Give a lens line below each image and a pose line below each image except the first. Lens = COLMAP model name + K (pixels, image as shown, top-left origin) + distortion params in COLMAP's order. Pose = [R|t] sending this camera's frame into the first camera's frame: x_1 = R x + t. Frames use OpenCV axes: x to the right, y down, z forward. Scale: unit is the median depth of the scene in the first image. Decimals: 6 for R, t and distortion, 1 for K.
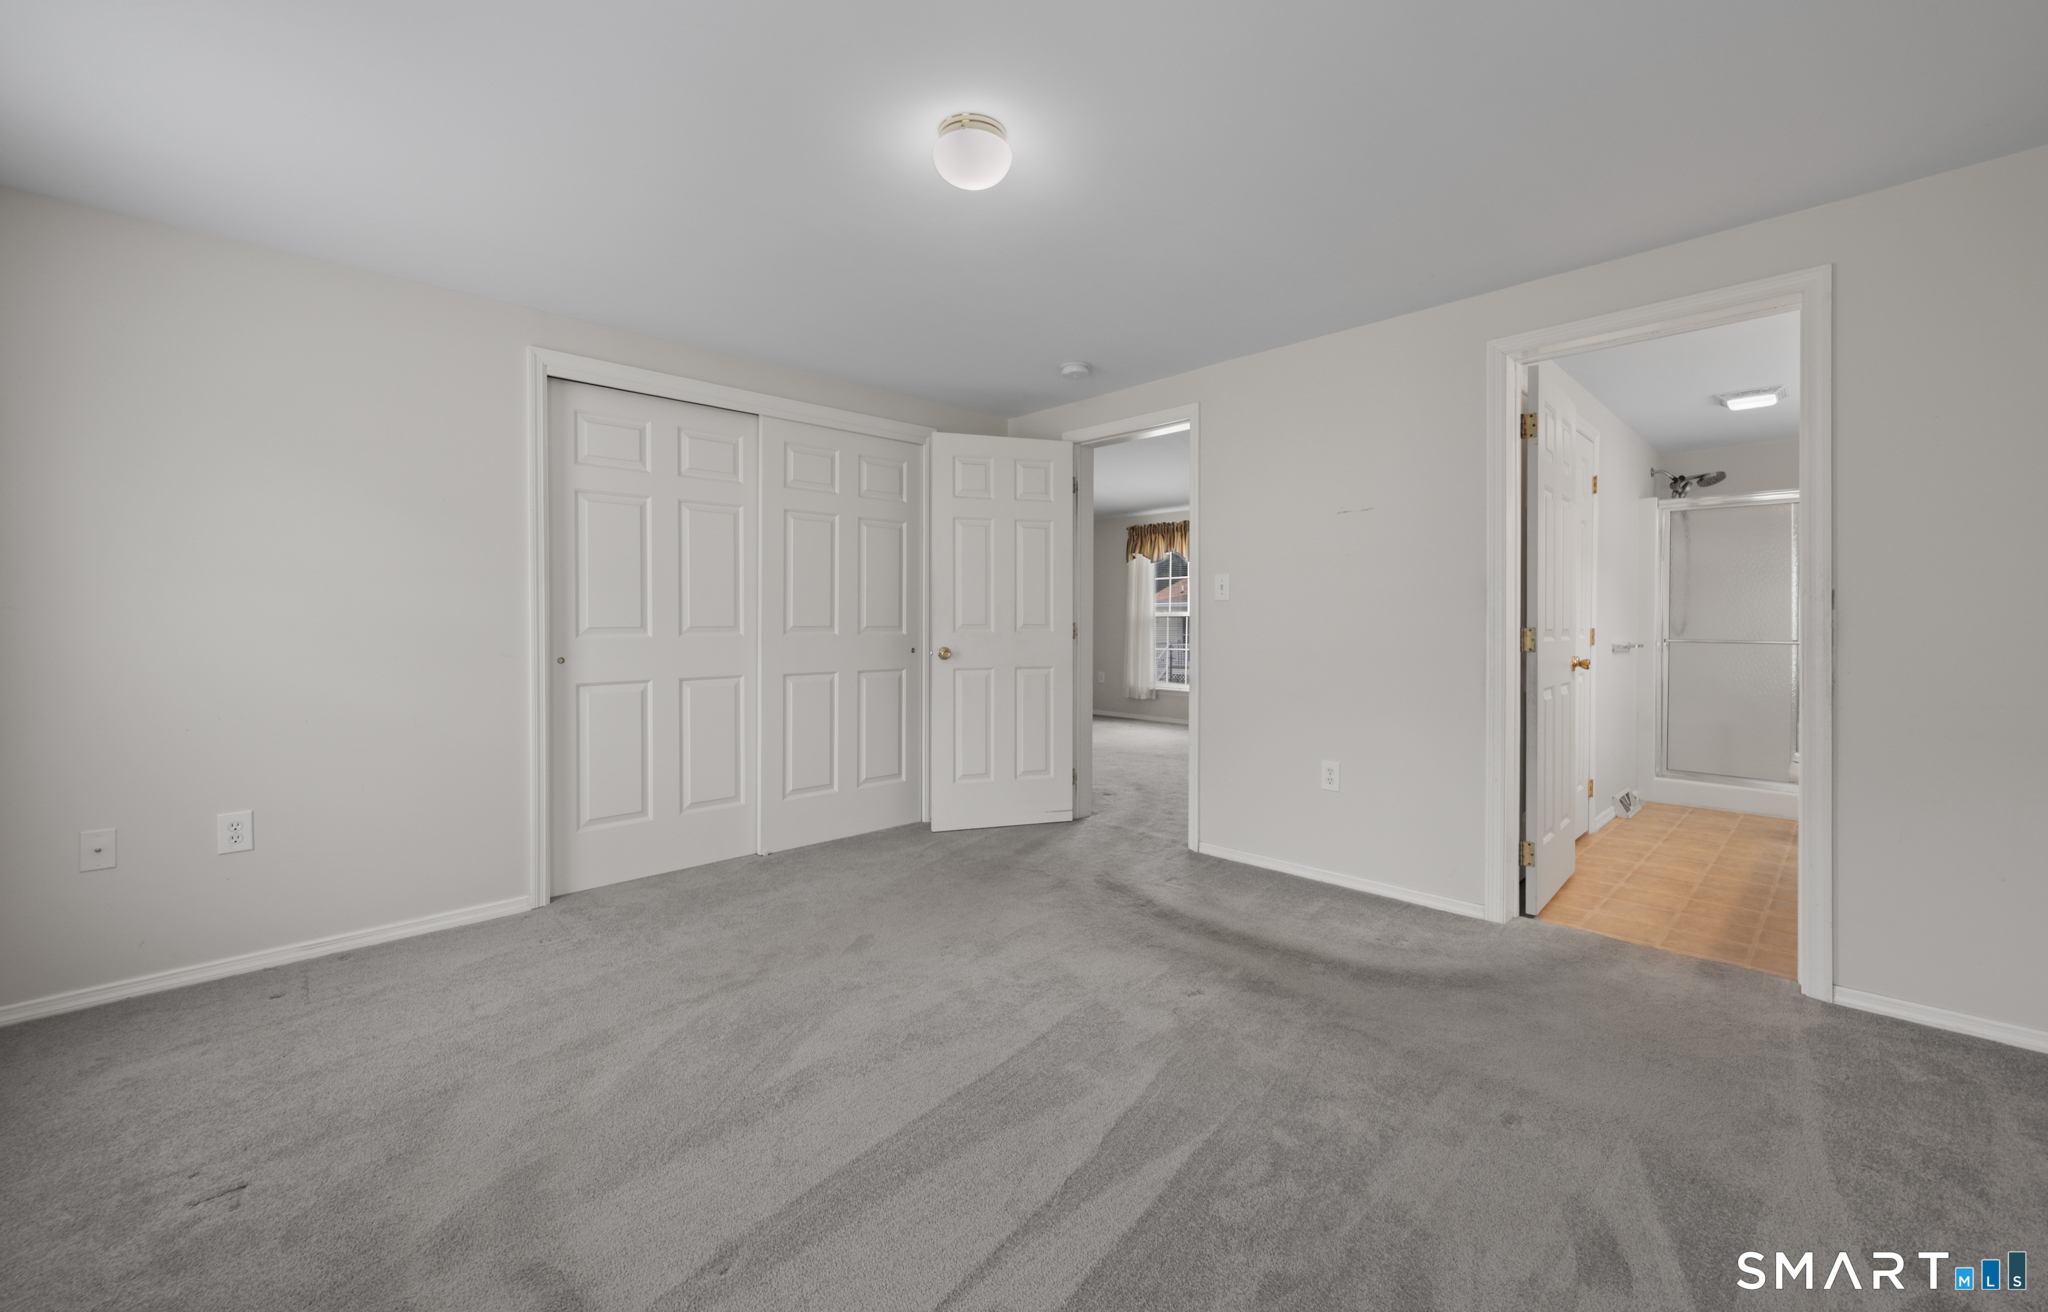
lens RADIAL K [[799.2, 0, 1019.3], [0, 799.2, 605.8], [0, 0, 1]] dist [-0.000135, -0.000047]
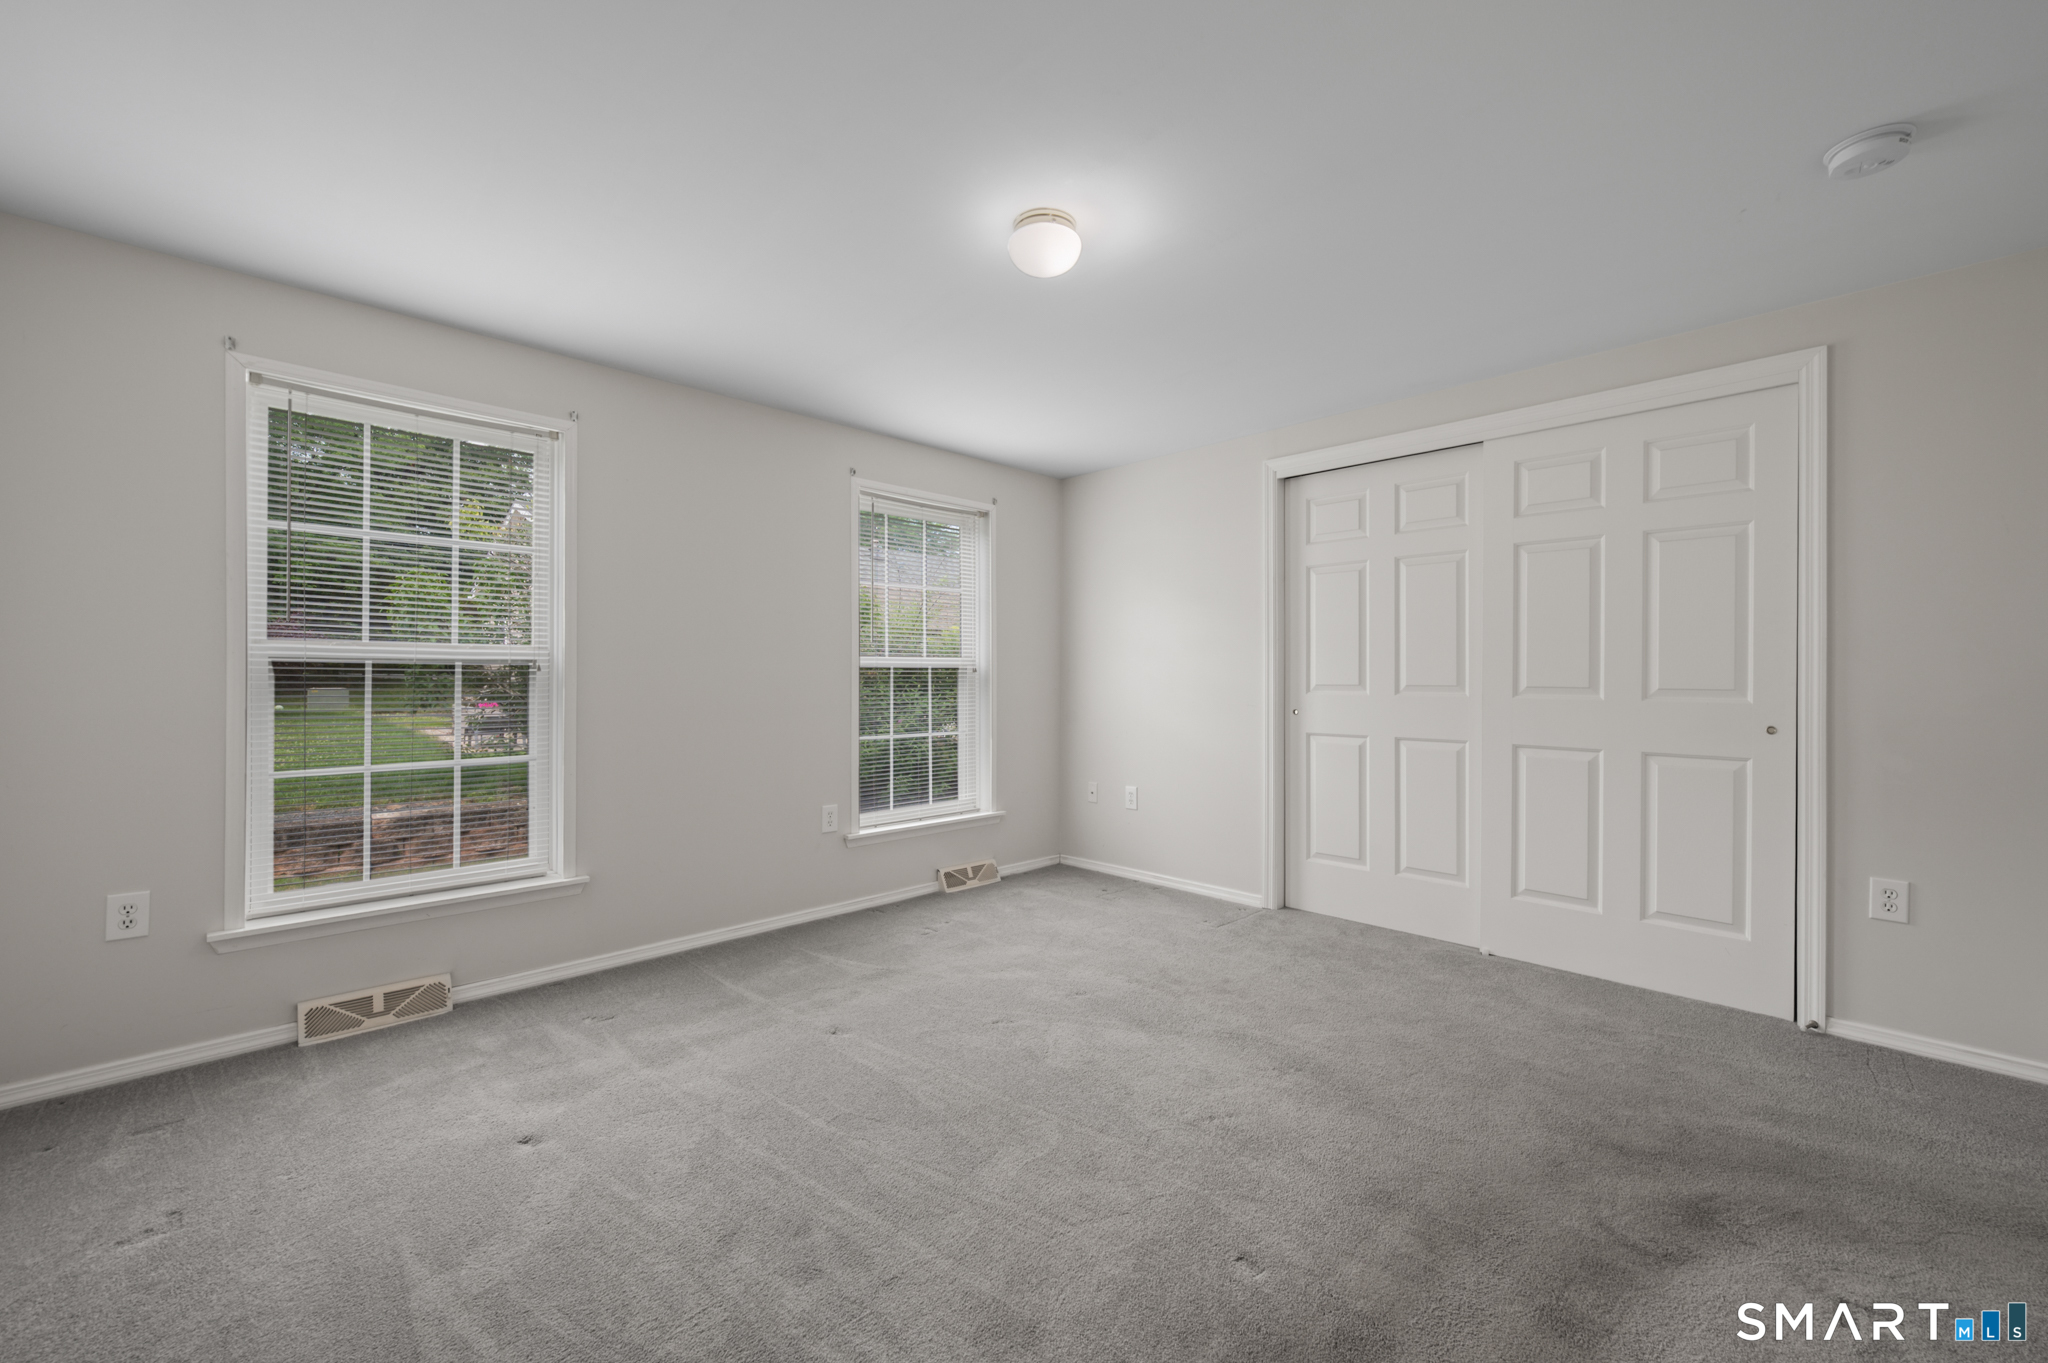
lens RADIAL K [[813.6, 0, 1026.7], [0, 813.6, 670.1], [0, 0, 1]] dist [-0.001869, -0.000460]
pose [[0.021329, -0.007653, -0.999743, 0.597235], [0.011914, 0.999902, -0.007400, 0.009845], [0.999702, -0.011753, 0.021419, 0.548209]]
